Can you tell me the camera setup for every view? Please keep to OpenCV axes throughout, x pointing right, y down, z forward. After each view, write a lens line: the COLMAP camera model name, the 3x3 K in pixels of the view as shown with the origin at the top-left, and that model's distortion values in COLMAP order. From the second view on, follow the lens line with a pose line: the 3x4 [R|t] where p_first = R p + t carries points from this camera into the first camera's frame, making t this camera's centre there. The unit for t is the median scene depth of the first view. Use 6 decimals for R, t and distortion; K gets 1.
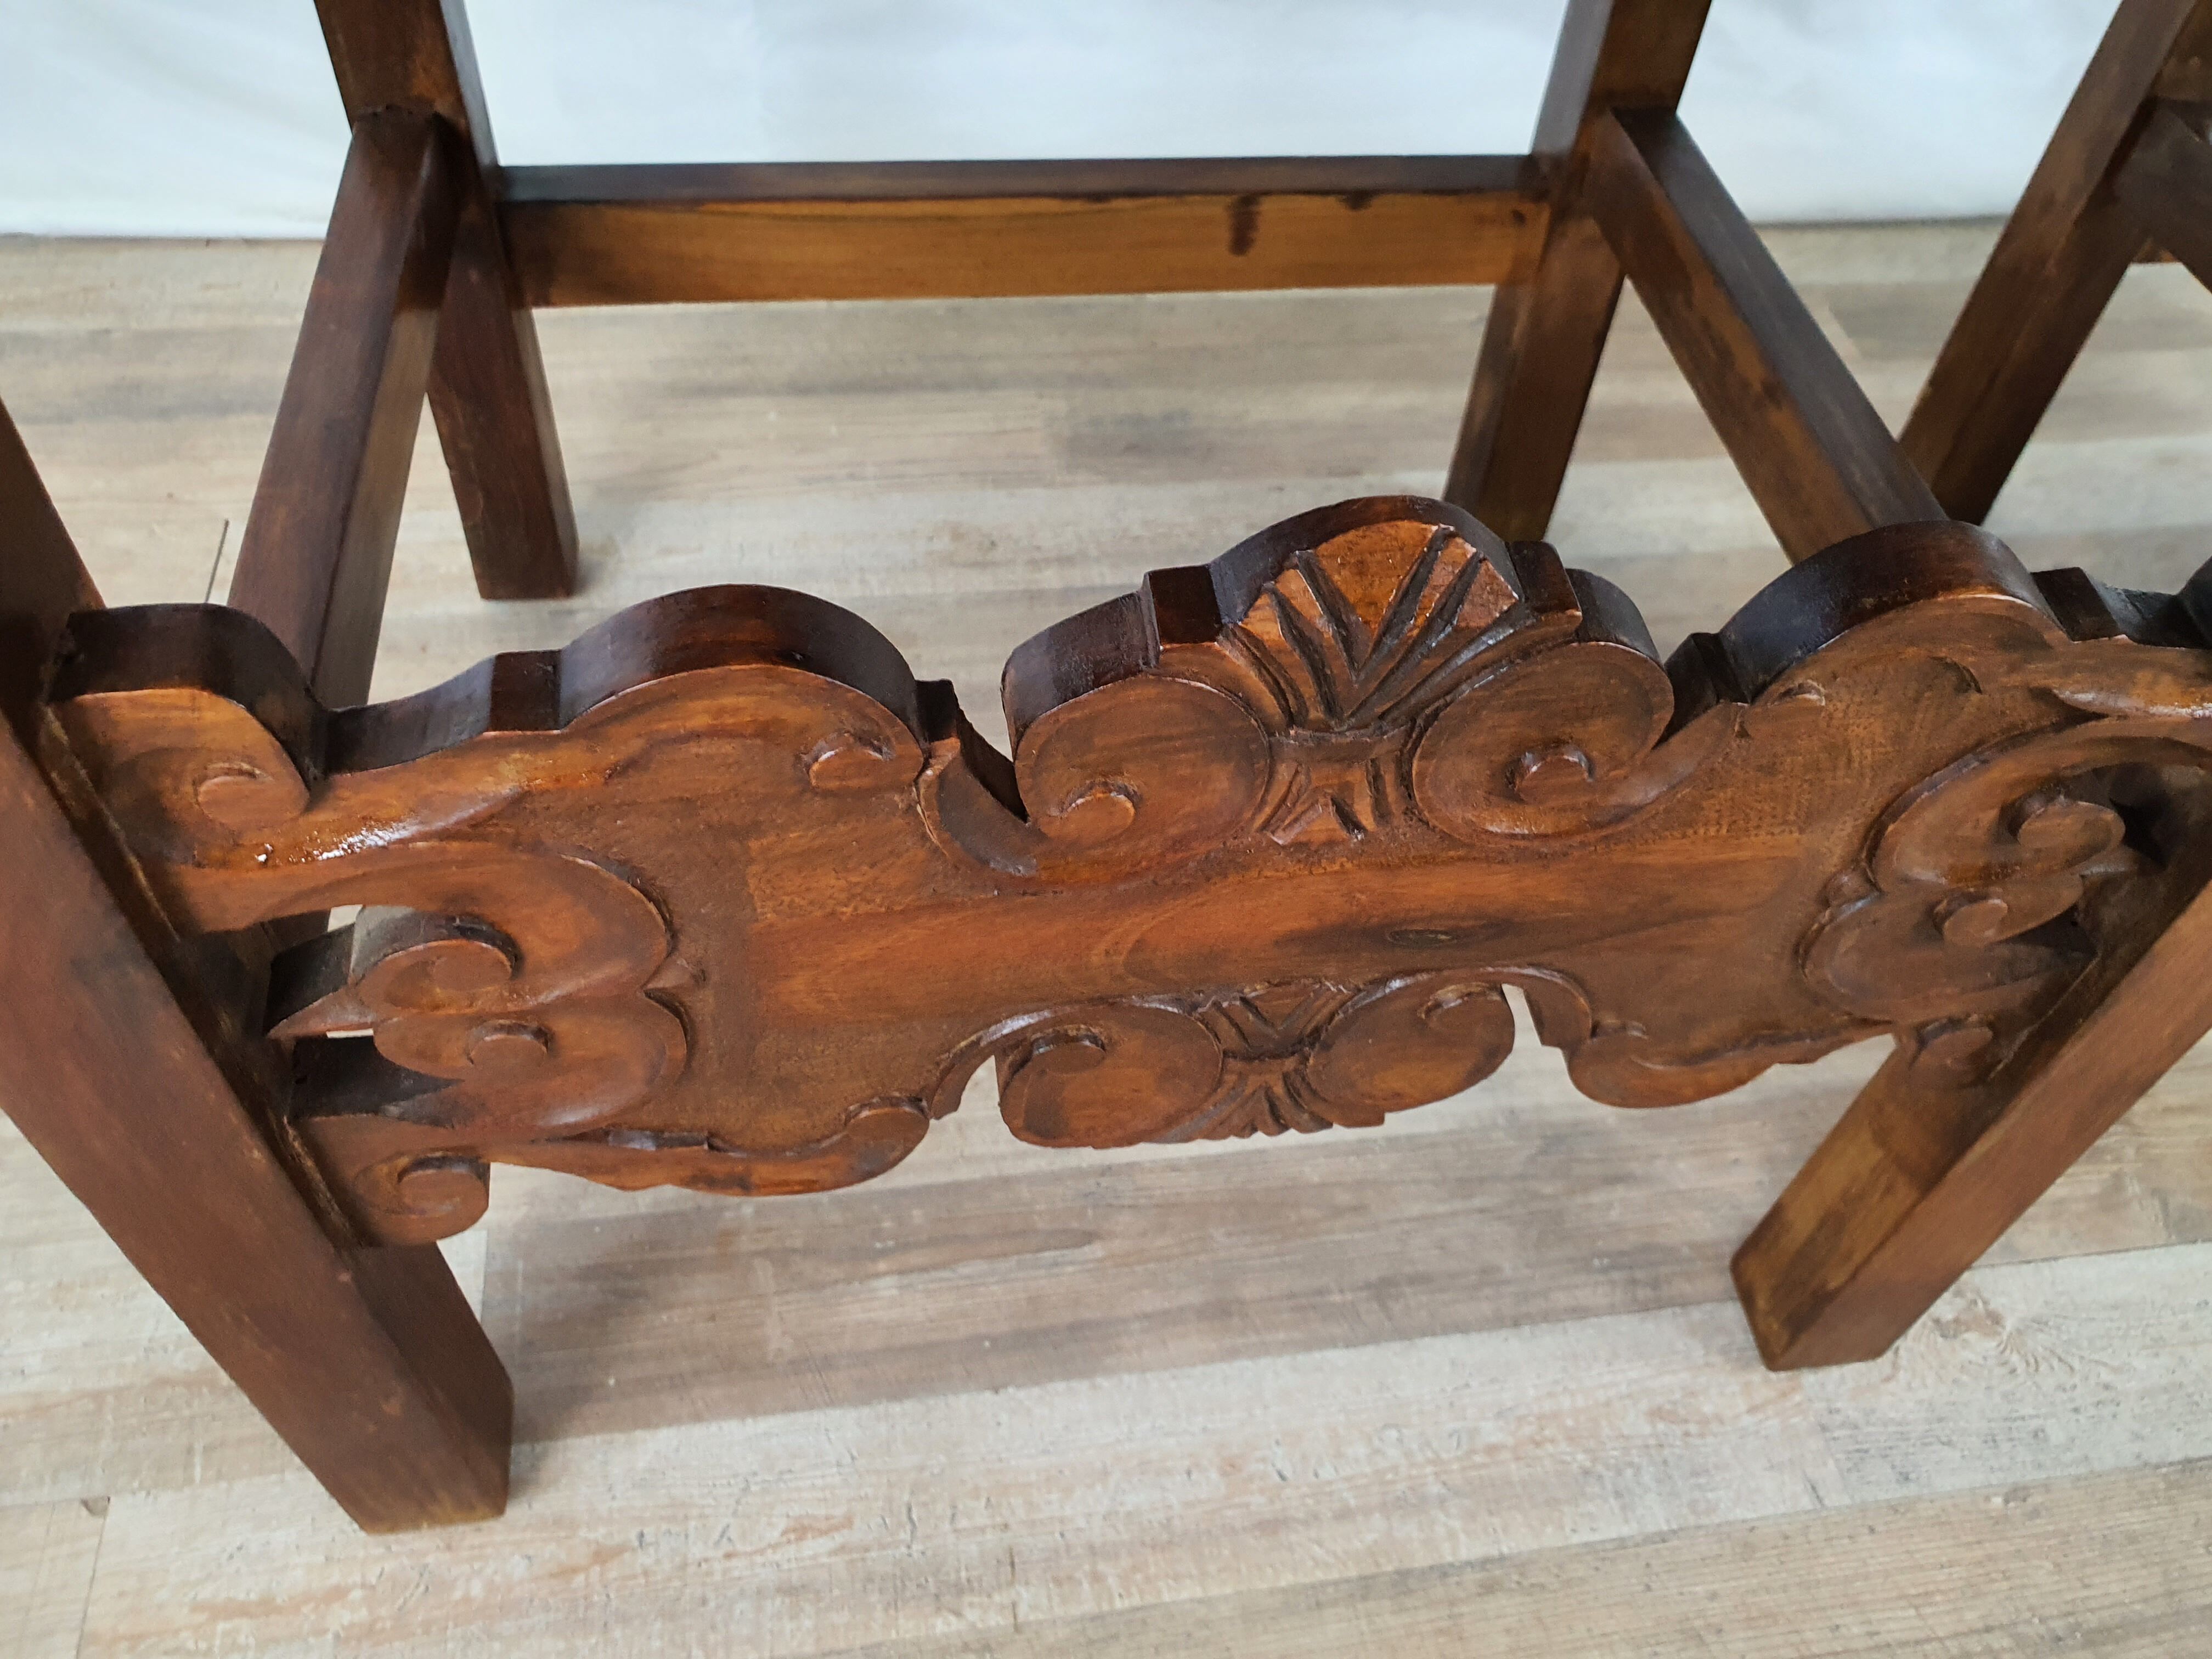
lens RADIAL K [[1779.2, 0, 1146.6], [0, 1779.2, 798.4], [0, 0, 1]] dist [0.056256, -0.130176]
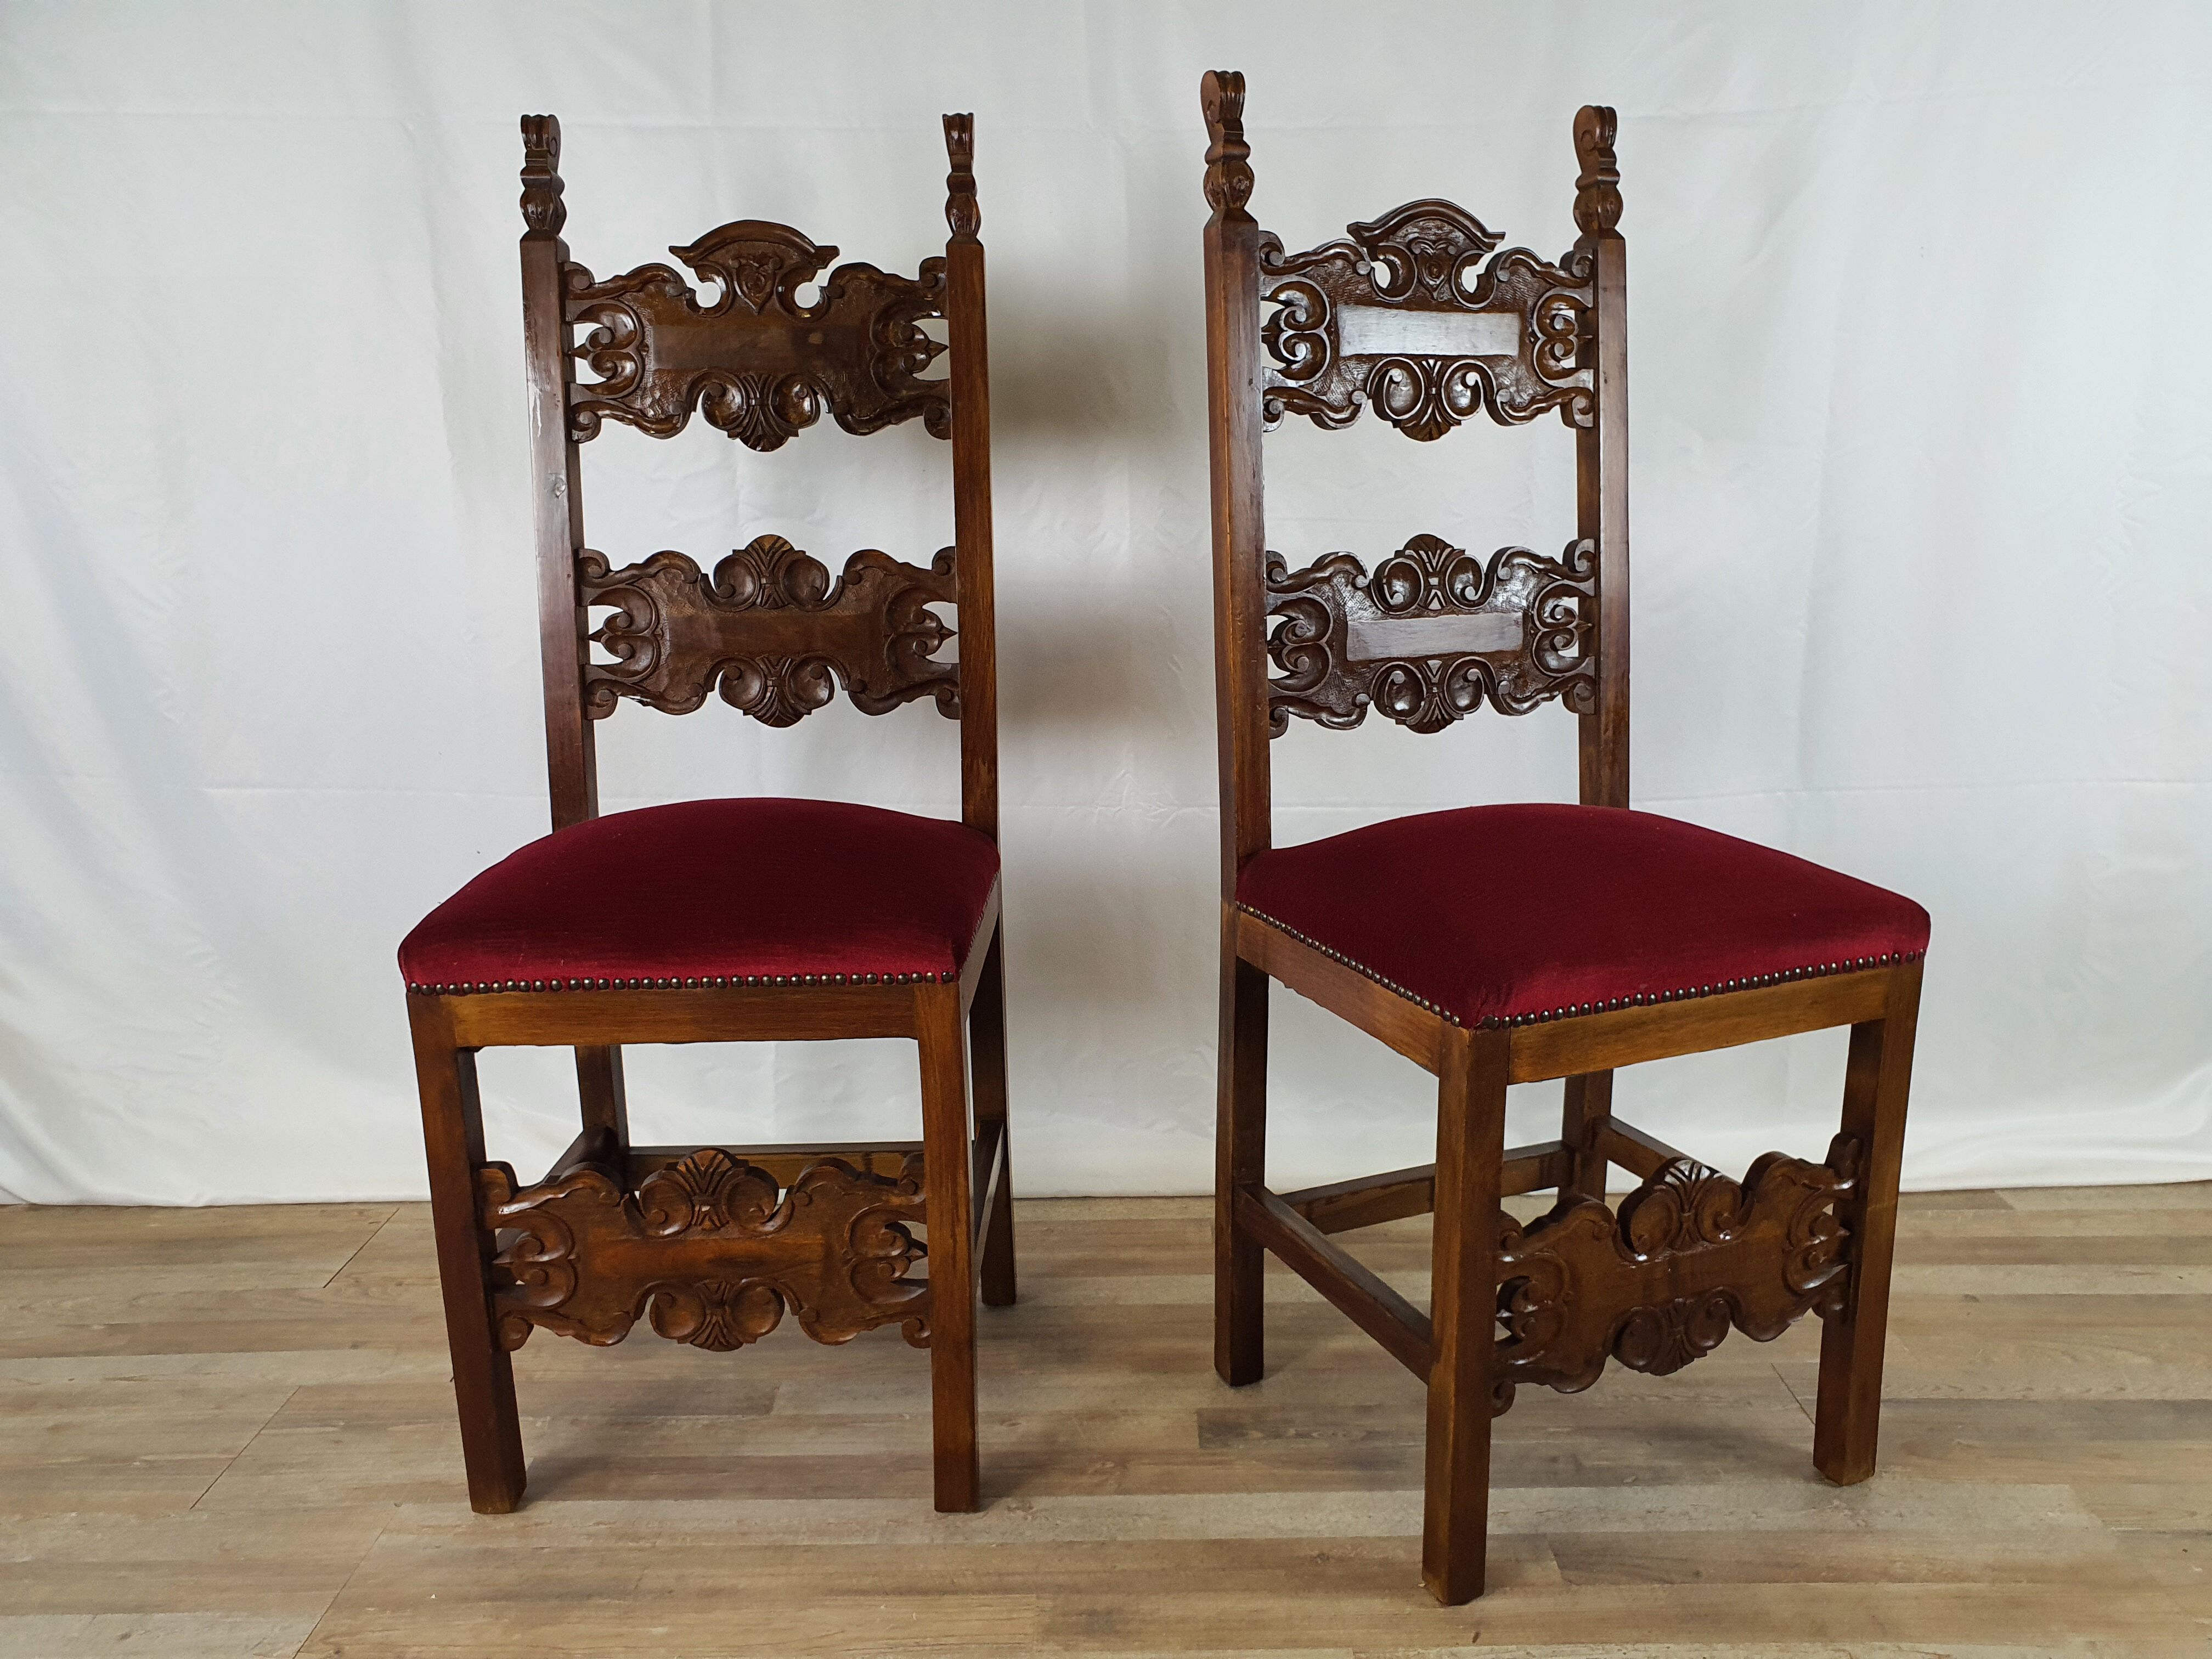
lens RADIAL K [[1685.0, 0, 1120.6], [0, 1685.0, 829.3], [0, 0, 1]] dist [-0.010958, 0.011081]
pose [[0.983247, -0.058369, -0.172679, 1.672442], [-0.056463, 0.803216, -0.593005, 1.465844], [0.173311, 0.592821, 0.786465, -2.450813]]
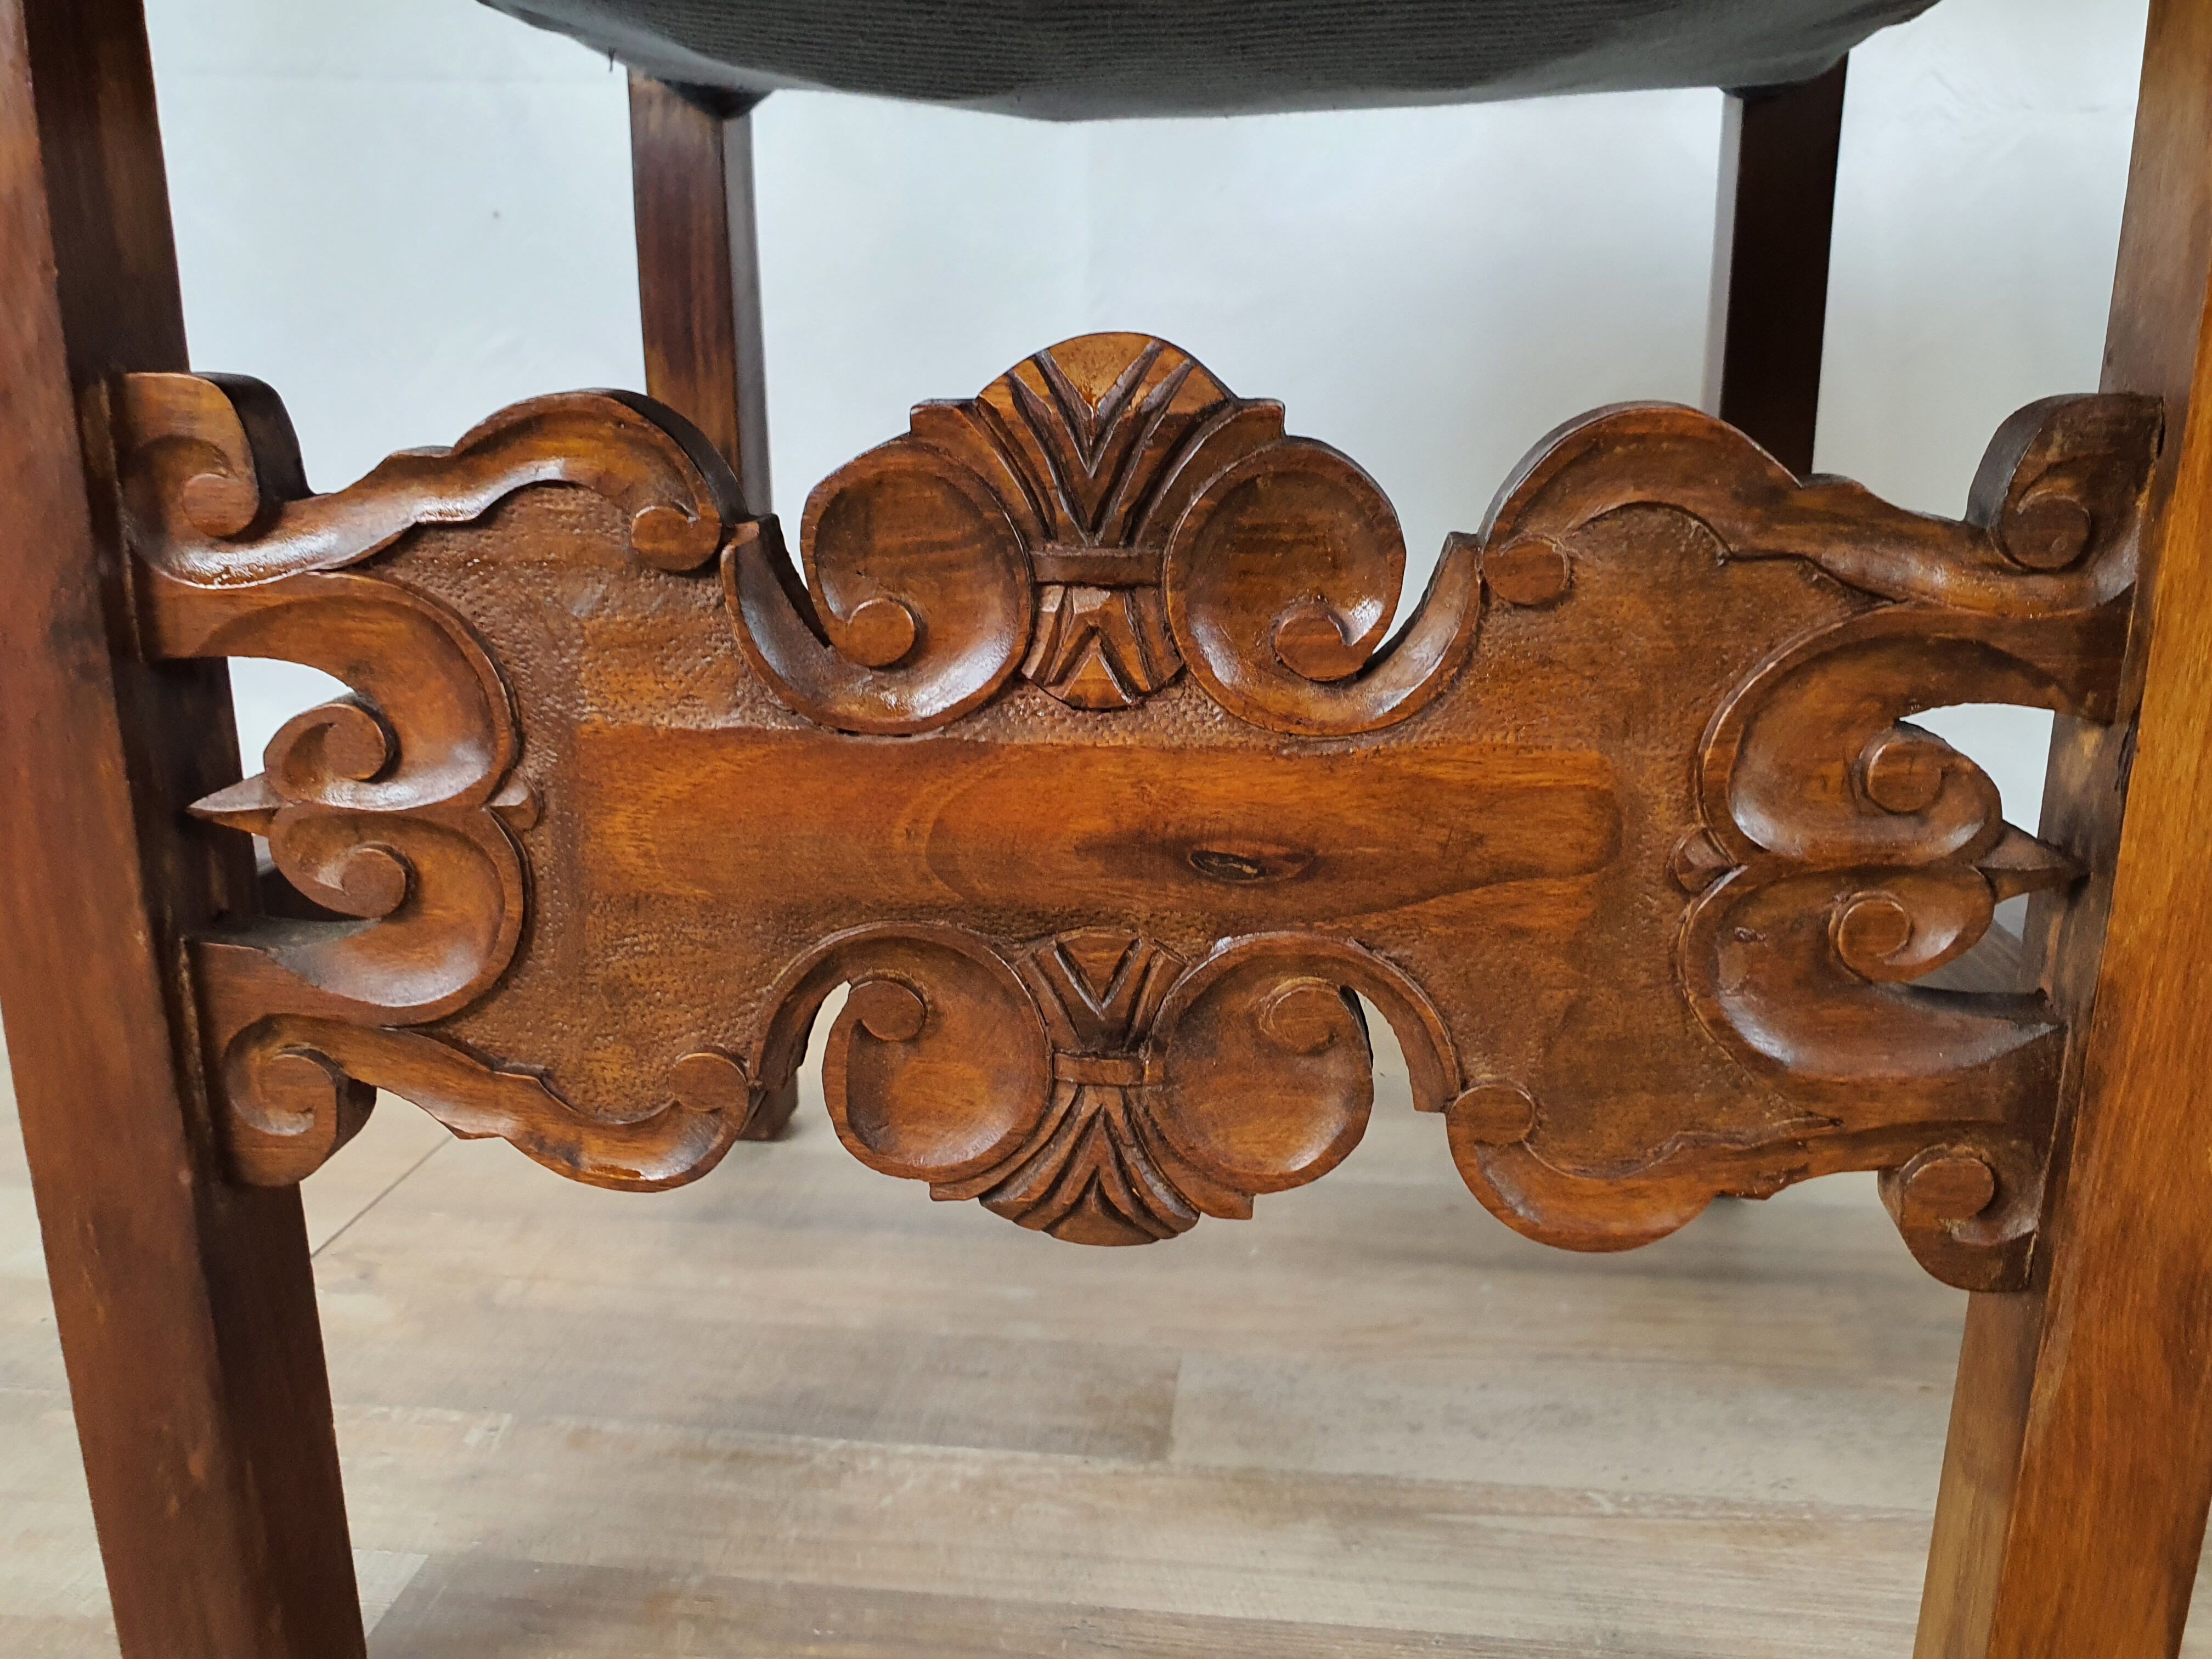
lens RADIAL K [[1724.1, 0, 1161.8], [0, 1724.1, 793.6], [0, 0, 1]] dist [-0.001055, -0.010778]
pose [[0.967587, -0.010110, -0.252336, 0.331772], [-0.141713, 0.805312, -0.575665, 0.551904], [0.209029, 0.592765, 0.777777, 0.203658]]
